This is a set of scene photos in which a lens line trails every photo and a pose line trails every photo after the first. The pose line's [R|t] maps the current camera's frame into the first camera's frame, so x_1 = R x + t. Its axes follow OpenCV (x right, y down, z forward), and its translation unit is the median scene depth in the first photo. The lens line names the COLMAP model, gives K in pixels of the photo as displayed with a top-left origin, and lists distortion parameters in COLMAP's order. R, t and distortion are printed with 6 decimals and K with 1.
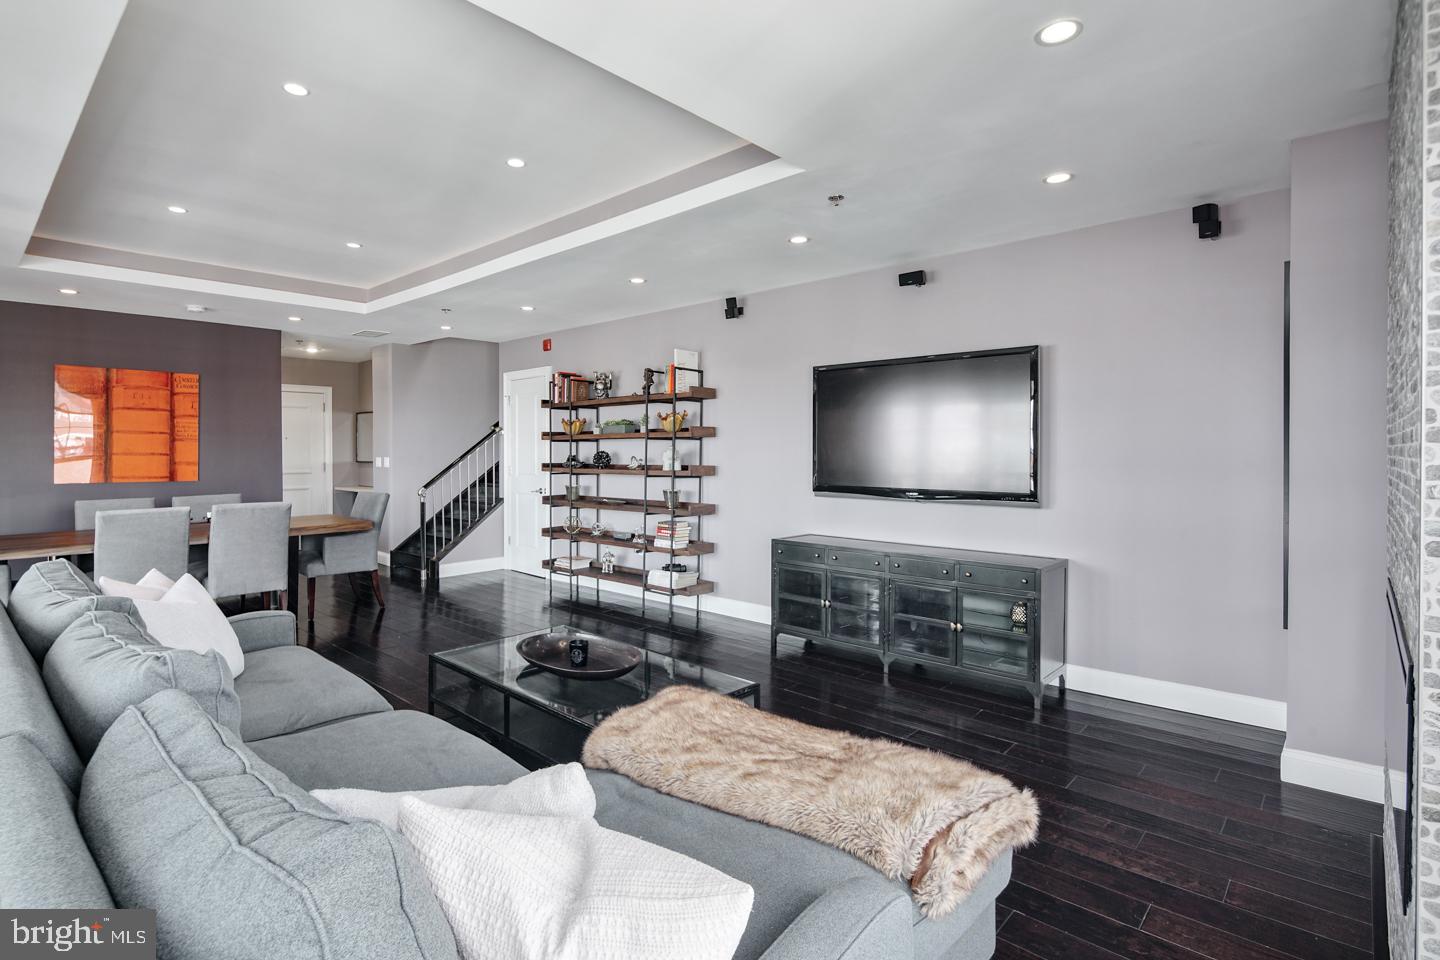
lens RADIAL K [[702.3, 0, 678.7], [0, 702.3, 450.9], [0, 0, 1]] dist [0.006137, -0.004156]
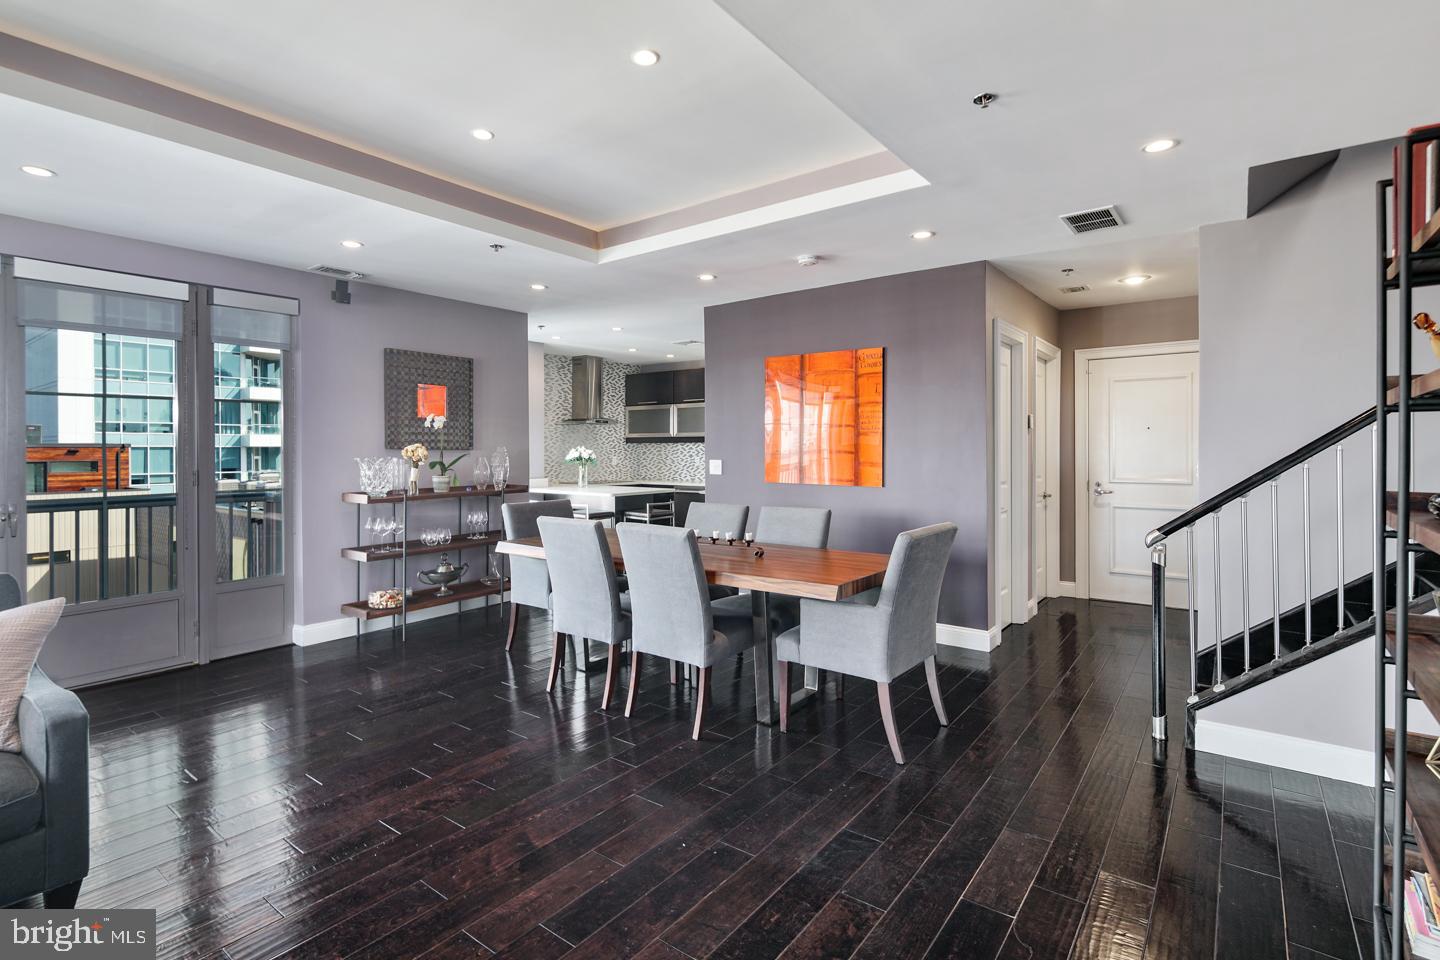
lens RADIAL K [[702.3, 0, 685.5], [0, 702.3, 453.2], [0, 0, 1]] dist [0.006137, -0.004156]
pose [[0.098755, 0.005504, -0.995097, 0.048897], [-0.001725, 0.999984, 0.005360, 0.001793], [0.995110, 0.001187, 0.098763, 0.735575]]
